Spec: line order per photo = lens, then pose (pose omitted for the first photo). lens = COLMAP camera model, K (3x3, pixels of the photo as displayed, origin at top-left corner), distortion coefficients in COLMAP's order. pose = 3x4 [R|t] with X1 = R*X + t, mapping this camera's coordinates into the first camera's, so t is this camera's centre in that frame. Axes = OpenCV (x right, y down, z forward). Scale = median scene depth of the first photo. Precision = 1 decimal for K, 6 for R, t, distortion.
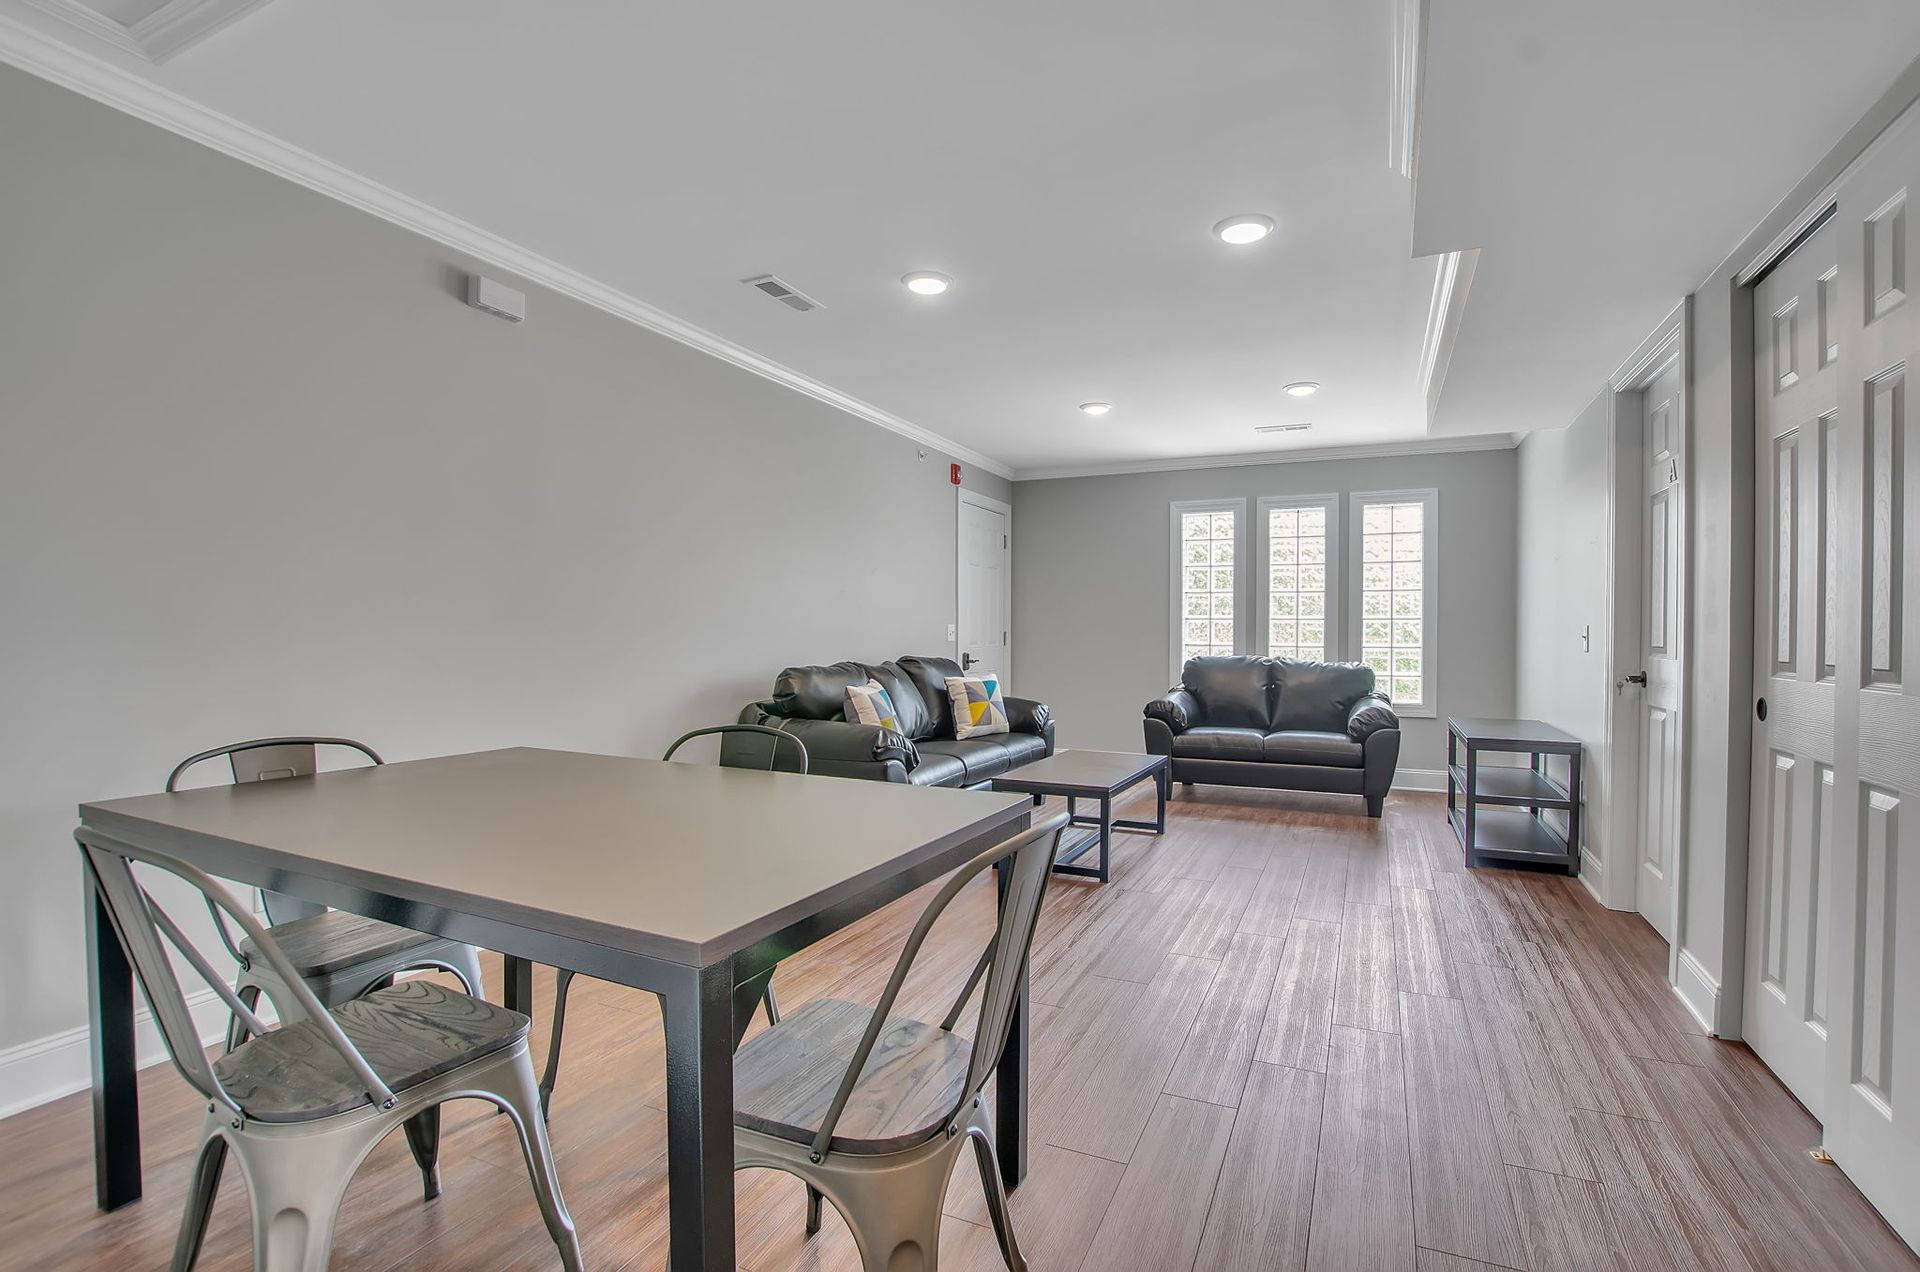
lens RADIAL K [[879.8, 0, 959.9], [0, 879.8, 641.9], [0, 0, 1]] dist [-0.029144, 0.000140]
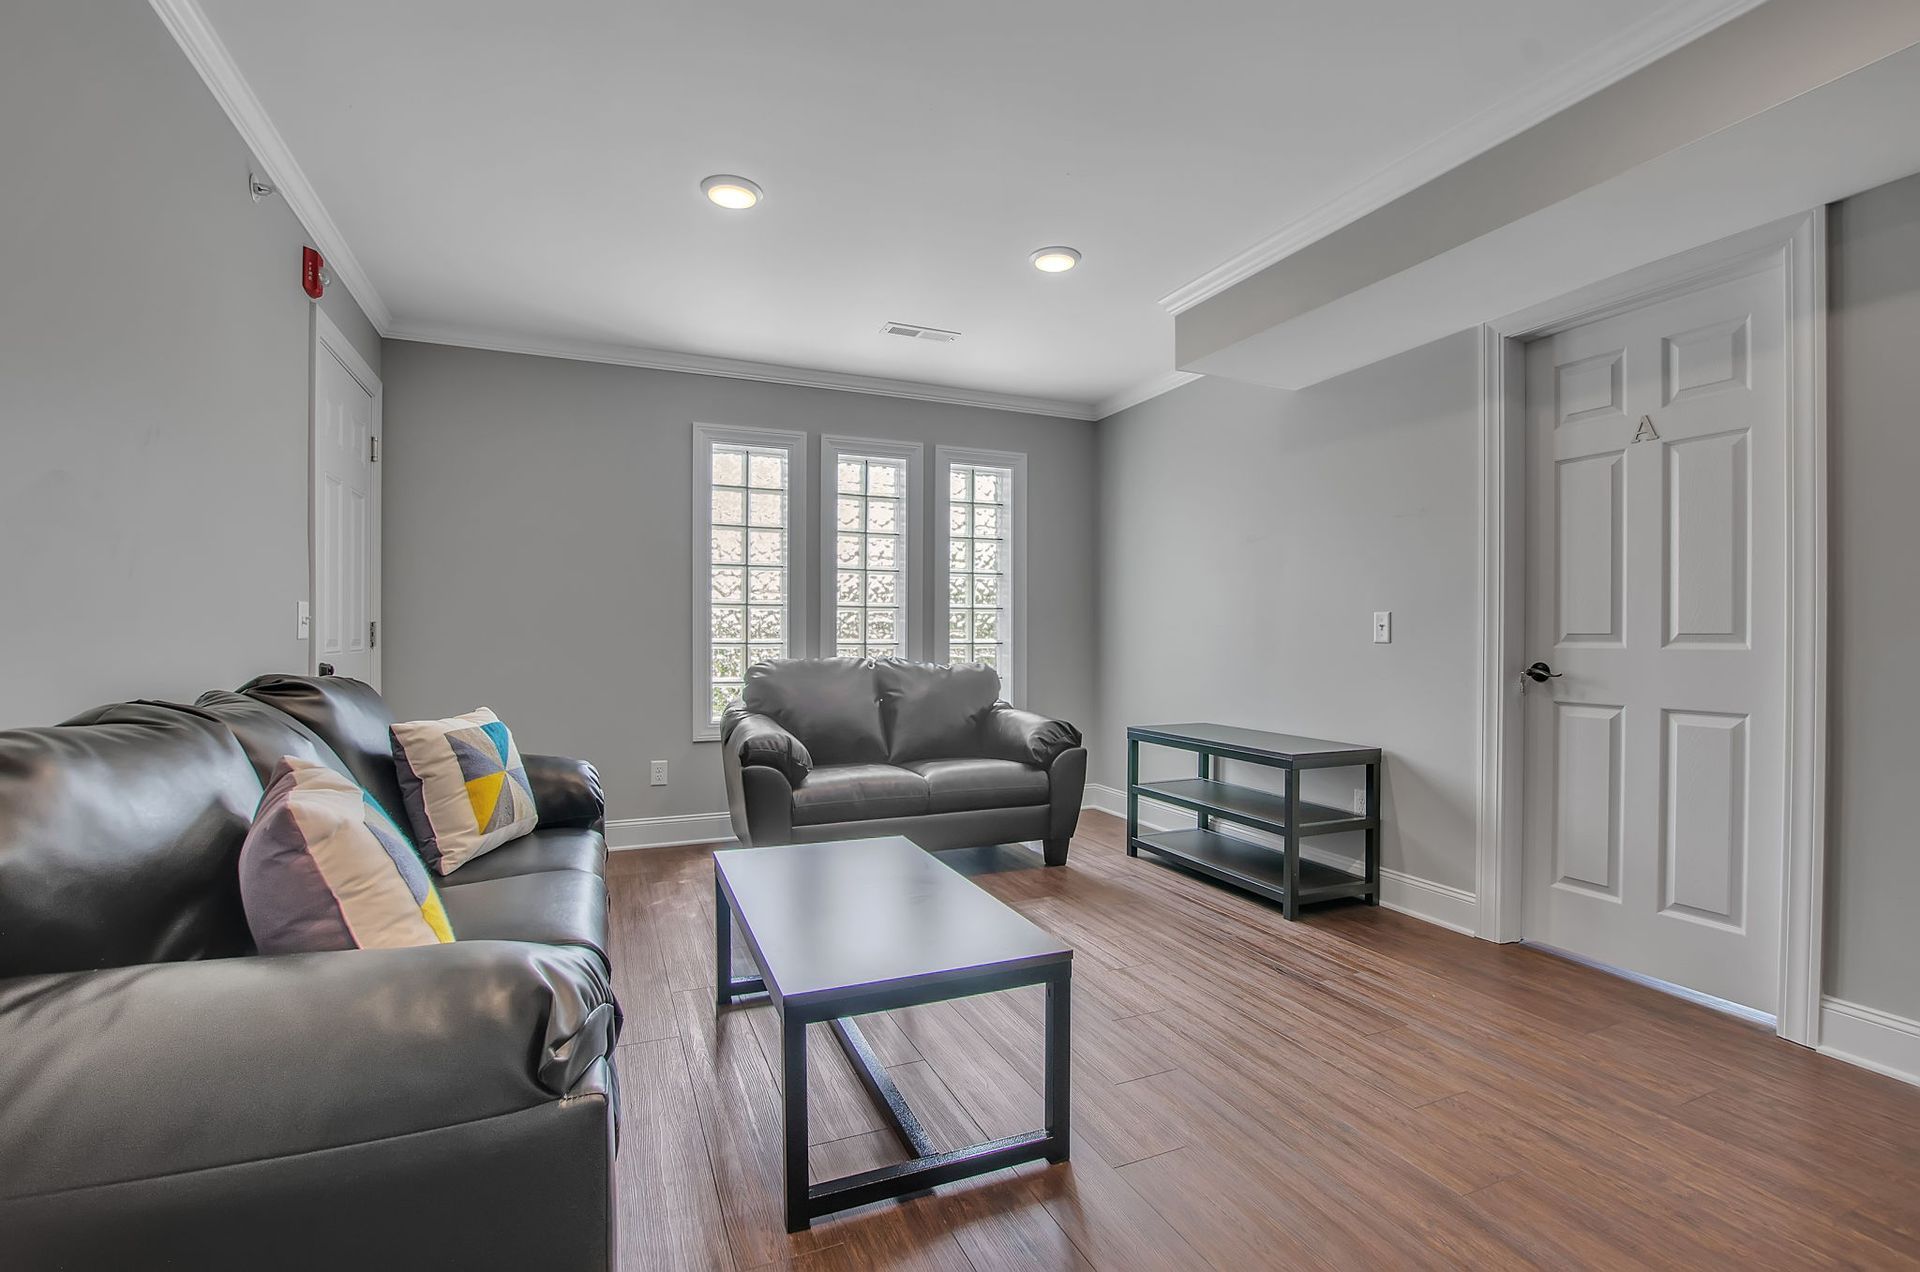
lens RADIAL K [[879.8, 0, 969.0], [0, 879.8, 637.0], [0, 0, 1]] dist [-0.029144, 0.000140]
pose [[0.651234, -0.003039, 0.758871, -0.137739], [0.009712, 0.999943, -0.004330, 0.003998], [-0.758815, 0.010190, 0.651227, 0.501926]]
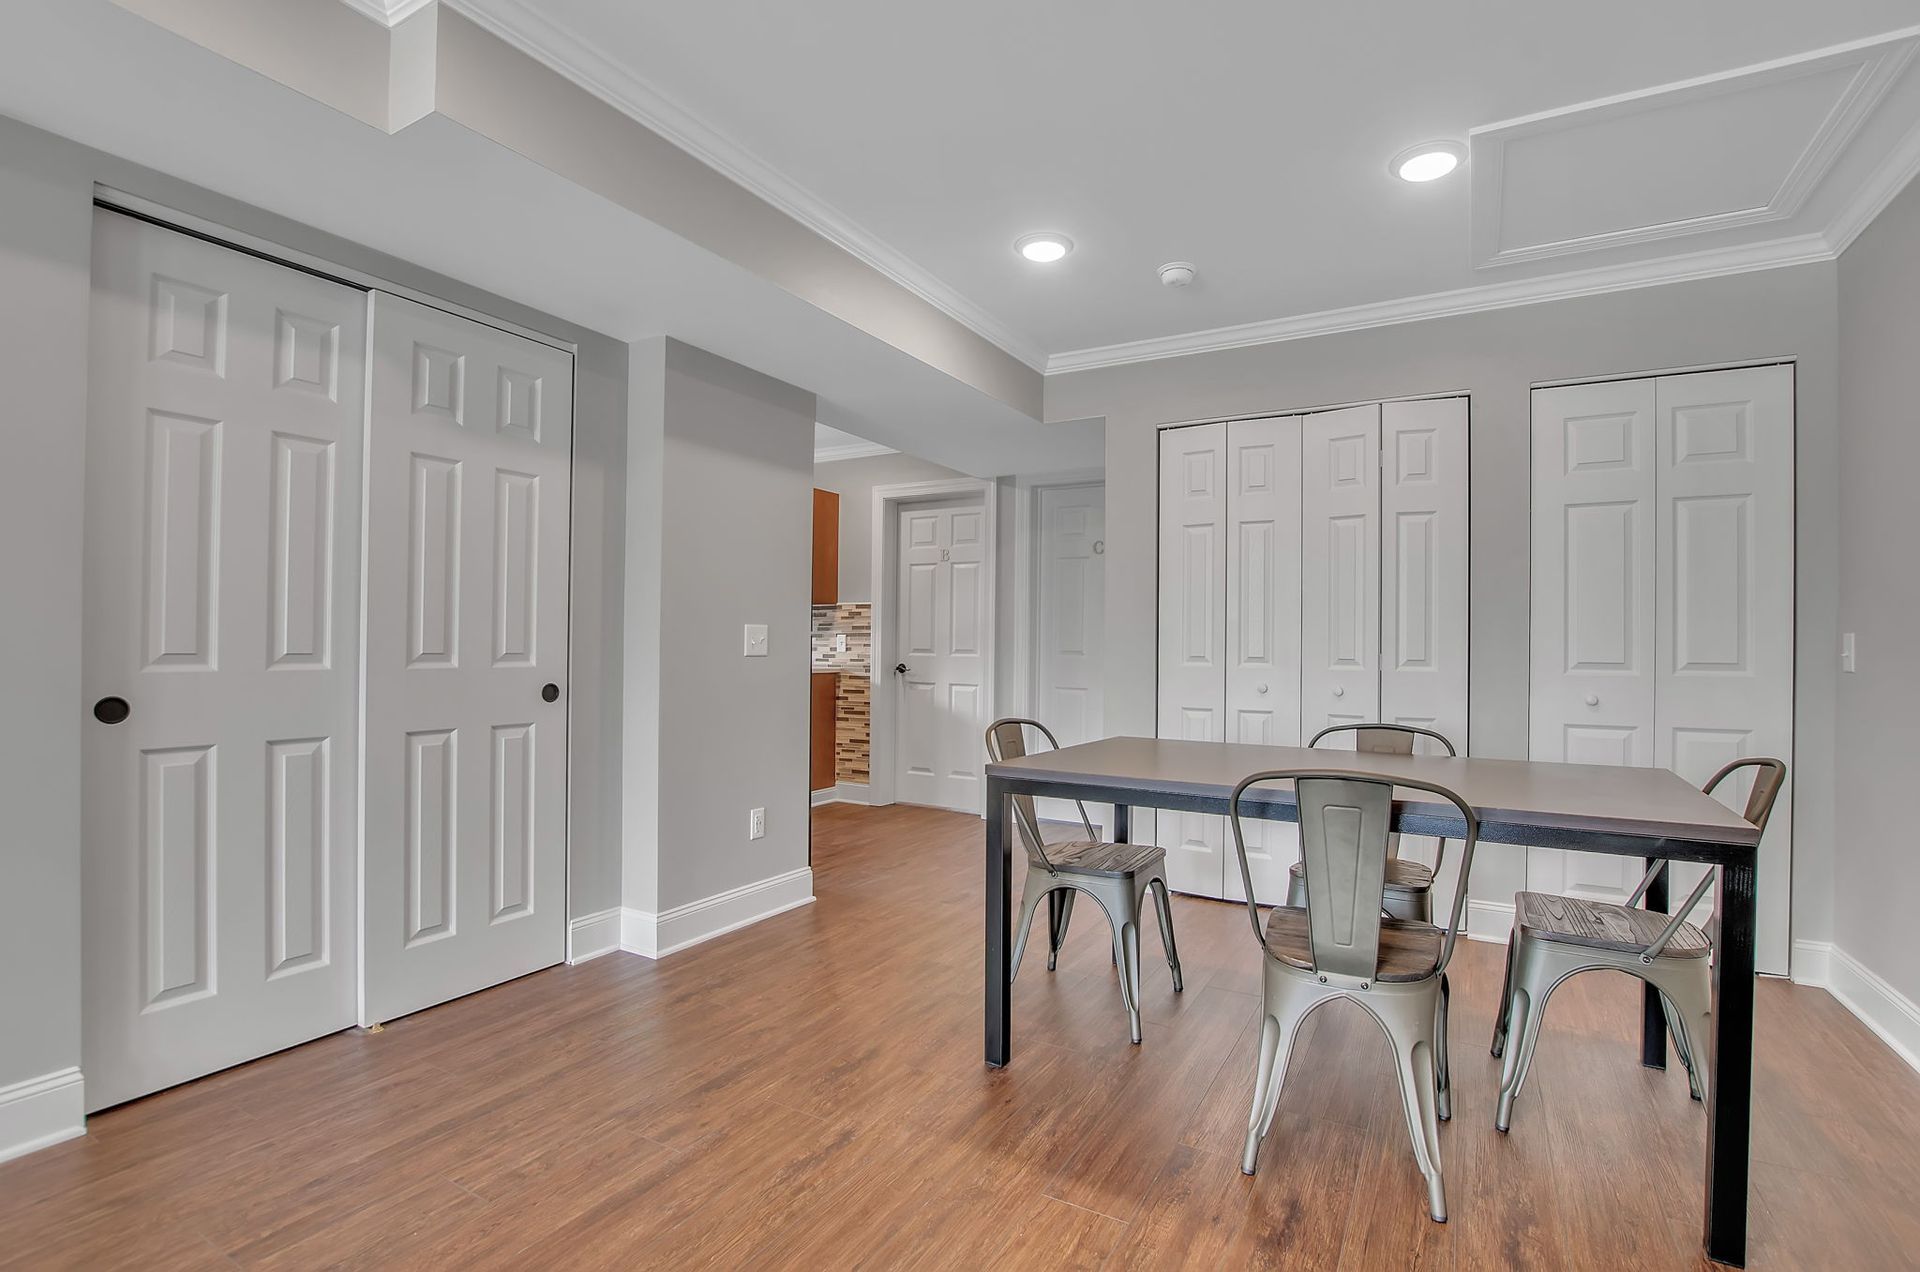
lens RADIAL K [[878.2, 0, 965.5], [0, 878.2, 645.3], [0, 0, 1]] dist [-0.023555, 0.001481]
pose [[-0.997335, -0.011202, 0.072093, 0.108015], [-0.010553, 0.999900, 0.009363, -0.006757], [-0.072191, 0.008577, -0.997354, 0.891446]]
